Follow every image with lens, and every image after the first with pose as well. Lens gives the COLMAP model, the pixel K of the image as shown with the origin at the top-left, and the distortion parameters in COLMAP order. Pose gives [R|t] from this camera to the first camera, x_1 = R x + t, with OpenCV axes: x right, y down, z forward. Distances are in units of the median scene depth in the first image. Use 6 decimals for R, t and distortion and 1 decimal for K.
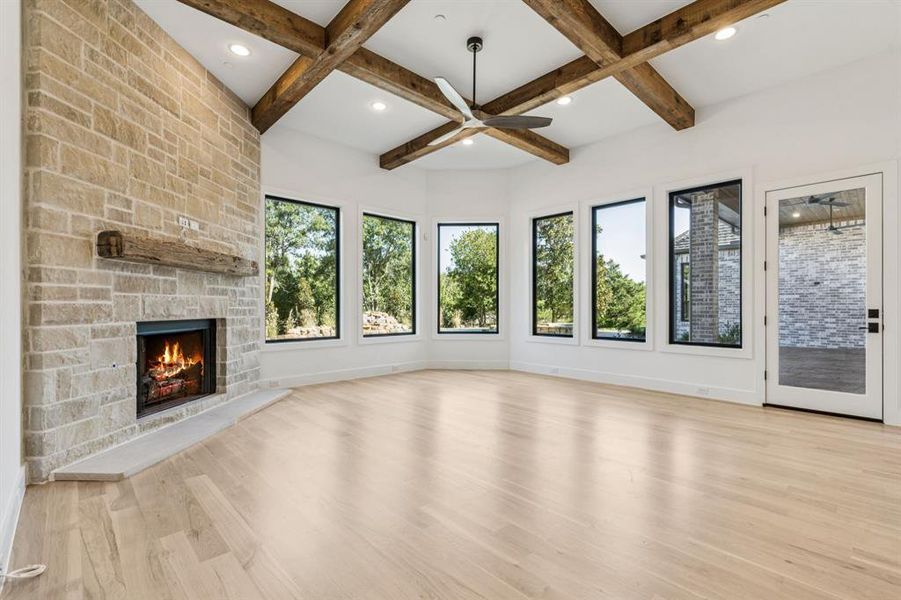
lens RADIAL K [[401.5, 0, 450.7], [0, 401.5, 287.4], [0, 0, 1]] dist [-0.000217, -0.000086]
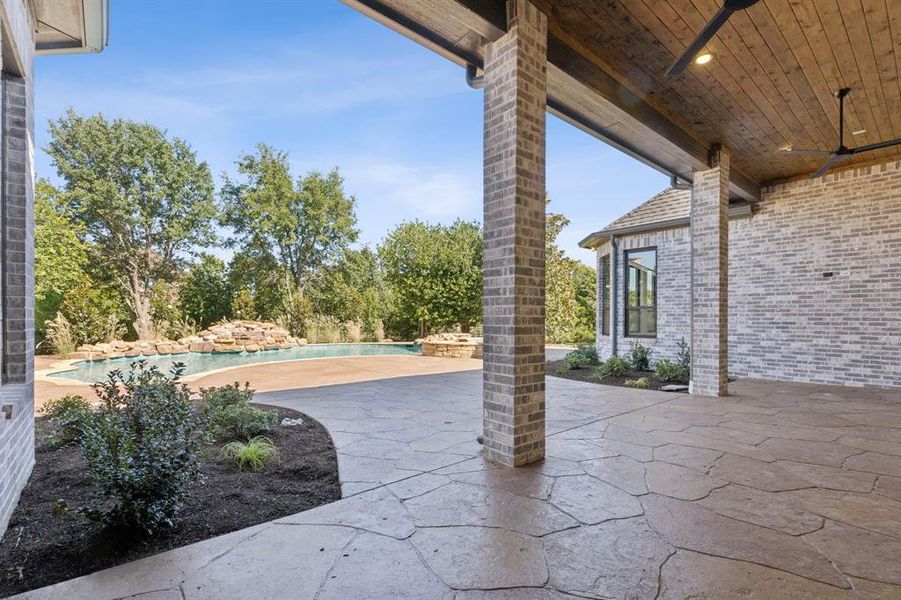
lens RADIAL K [[404.6, 0, 453.2], [0, 404.6, 301.4], [0, 0, 1]] dist [-0.000184, -0.000046]
pose [[0.998595, 0.001391, -0.052971, 0.397357], [-0.001132, 0.999987, 0.004934, 0.026336], [0.052977, -0.004867, 0.998584, 0.380748]]
